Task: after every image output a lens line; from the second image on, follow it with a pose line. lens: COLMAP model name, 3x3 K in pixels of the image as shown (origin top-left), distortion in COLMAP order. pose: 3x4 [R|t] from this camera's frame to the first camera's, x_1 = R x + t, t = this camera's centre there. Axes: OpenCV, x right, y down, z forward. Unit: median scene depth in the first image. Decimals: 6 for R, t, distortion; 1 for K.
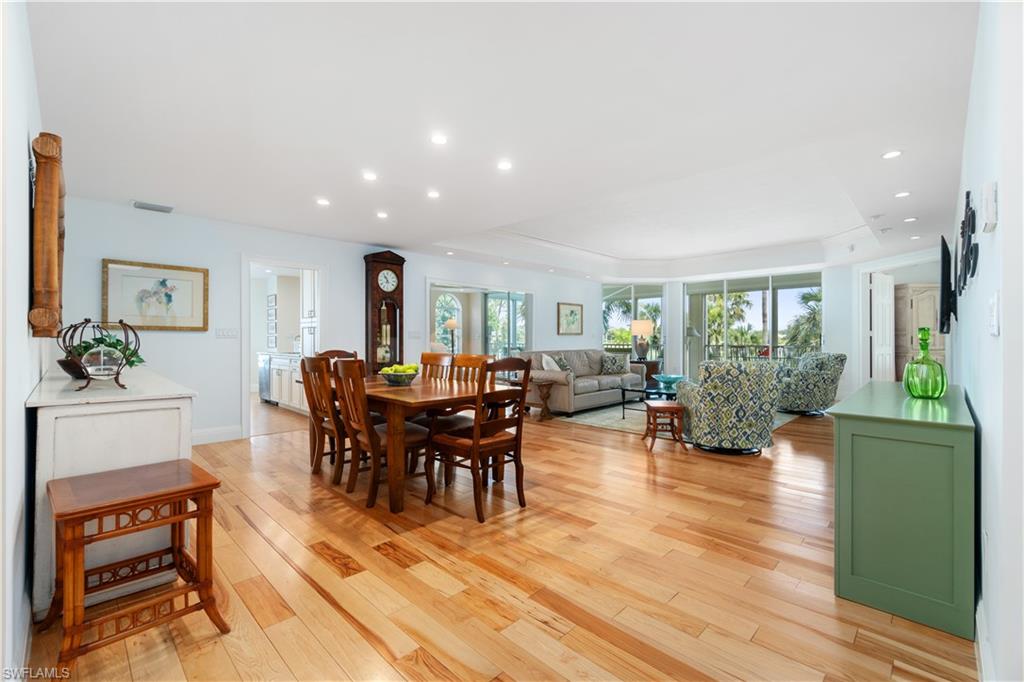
lens RADIAL K [[443.3, 0, 512.4], [0, 443.3, 339.6], [0, 0, 1]] dist [-0.006680, 0.000546]
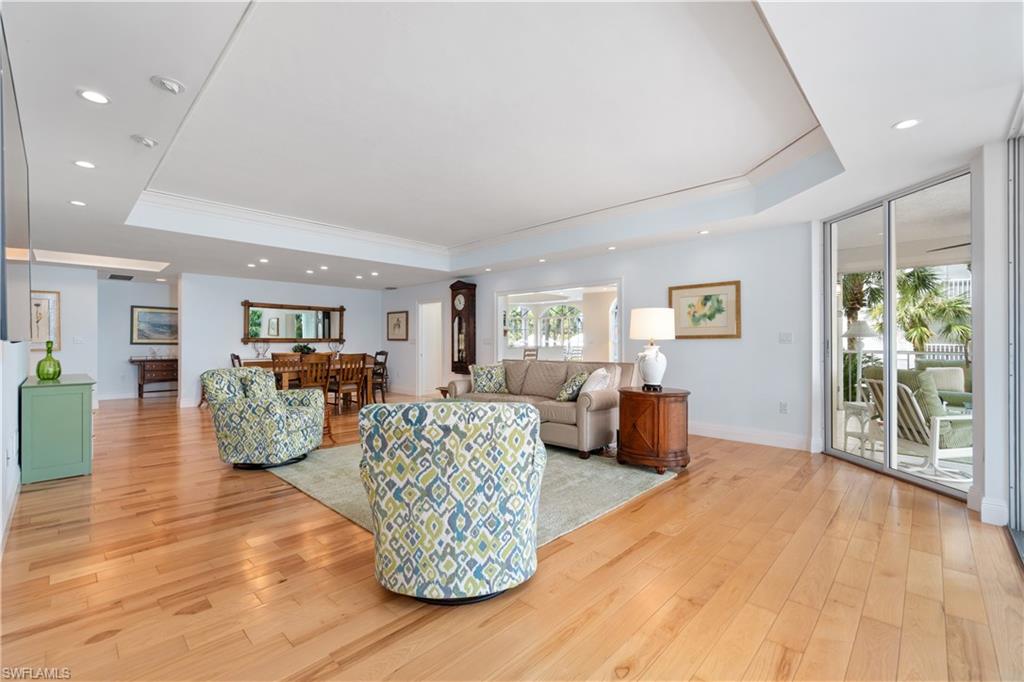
lens RADIAL K [[443.3, 0, 508.0], [0, 443.3, 341.0], [0, 0, 1]] dist [-0.006680, 0.000546]
pose [[0.000060, -0.002653, -0.999996, 1.405628], [-0.000411, 0.999996, -0.002653, -0.011716], [1.000000, 0.000411, 0.000059, 1.482185]]
